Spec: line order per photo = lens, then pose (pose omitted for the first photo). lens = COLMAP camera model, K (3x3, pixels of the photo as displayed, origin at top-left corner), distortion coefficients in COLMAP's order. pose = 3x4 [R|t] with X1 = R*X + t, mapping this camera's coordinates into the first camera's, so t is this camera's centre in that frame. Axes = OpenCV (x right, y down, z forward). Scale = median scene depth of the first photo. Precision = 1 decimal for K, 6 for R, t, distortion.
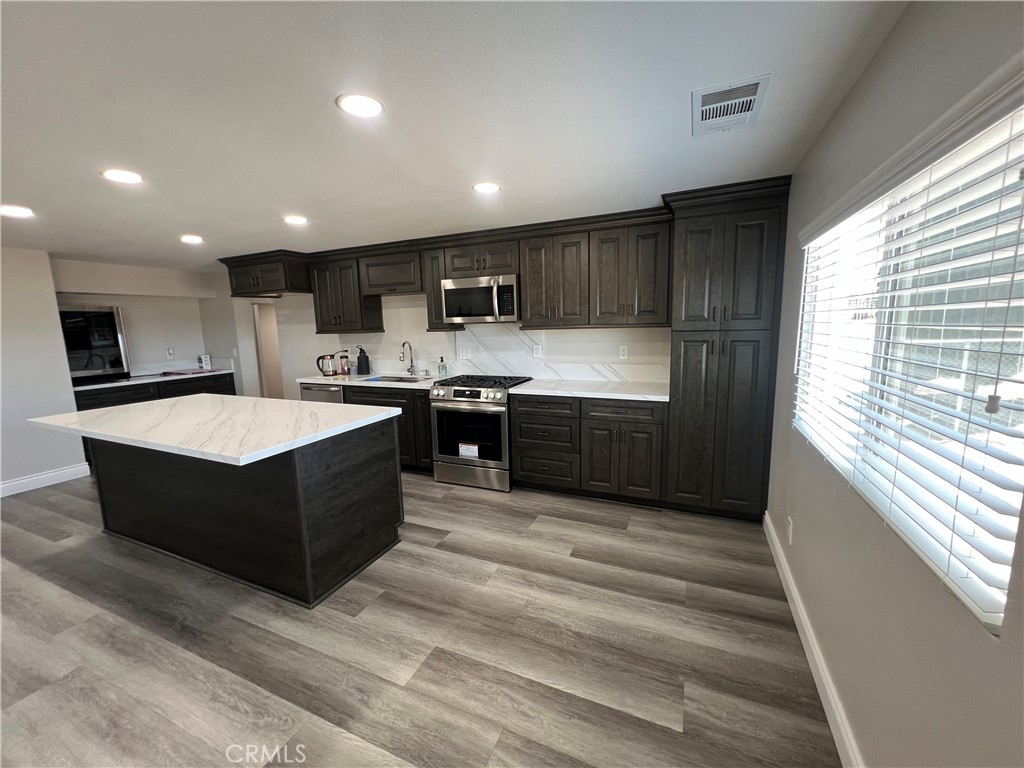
lens RADIAL K [[407.7, 0, 512.4], [0, 407.7, 384.7], [0, 0, 1]] dist [-0.002220, -0.000034]
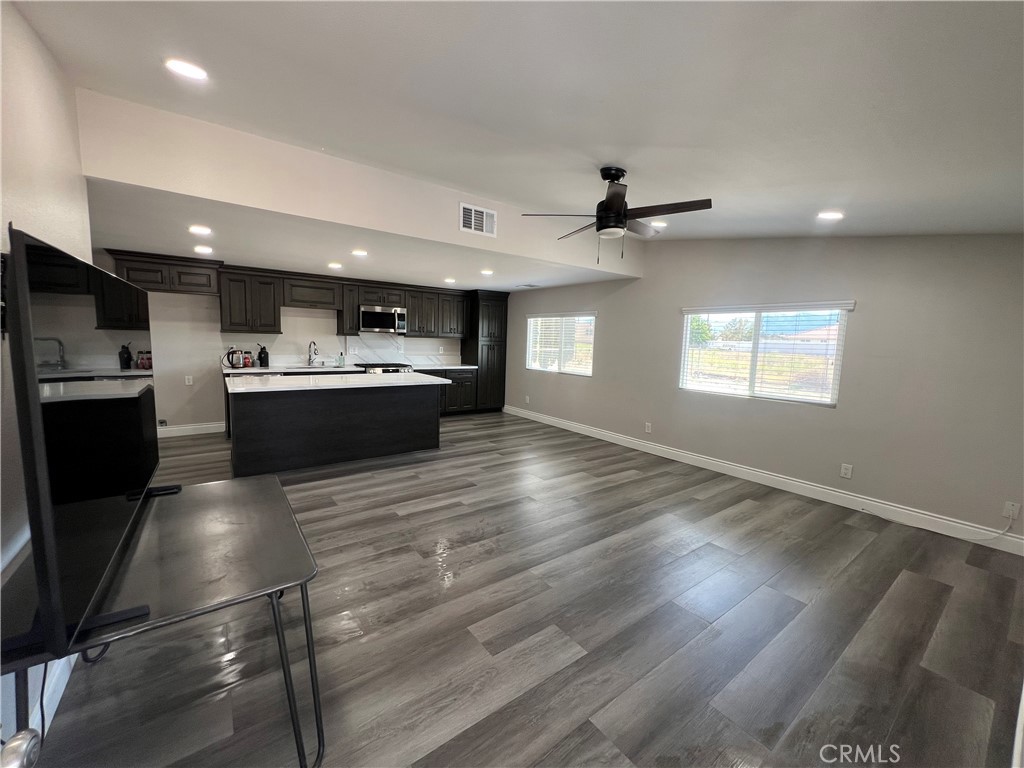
lens RADIAL K [[407.7, 0, 512.4], [0, 407.7, 384.7], [0, 0, 1]] dist [-0.002220, -0.000034]
pose [[0.489634, -0.057233, 0.870048, -1.101008], [0.086924, 0.996077, 0.016605, 0.076535], [-0.867584, 0.067498, 0.492688, -0.275257]]
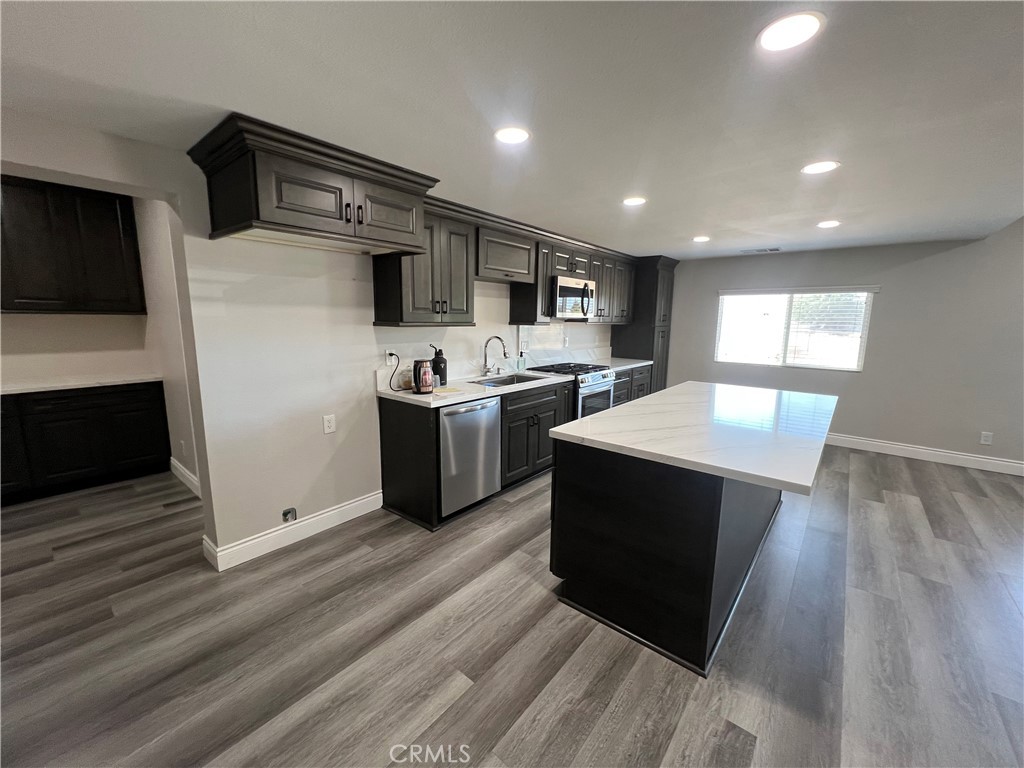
lens RADIAL K [[410.2, 0, 512.4], [0, 410.2, 383.2], [0, 0, 1]] dist [-0.001136, -0.000127]
pose [[0.272889, -0.121827, 0.954301, -1.025319], [0.126157, 0.987915, 0.090042, -0.077468], [-0.953738, 0.095820, 0.284960, 0.691680]]
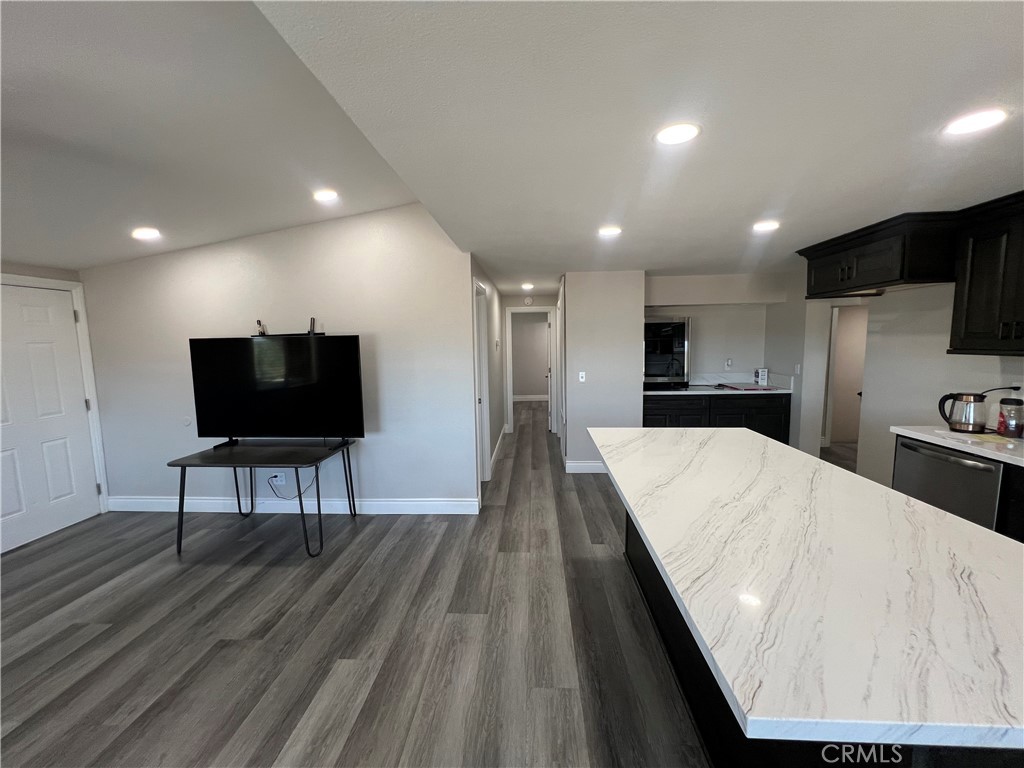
lens RADIAL K [[408.5, 0, 510.0], [0, 408.5, 380.7], [0, 0, 1]] dist [-0.001308, -0.000116]
pose [[0.348383, 0.110664, -0.930797, -0.164690], [-0.130816, 0.989029, 0.068625, -0.047492], [0.928179, 0.097856, 0.359037, 0.240981]]
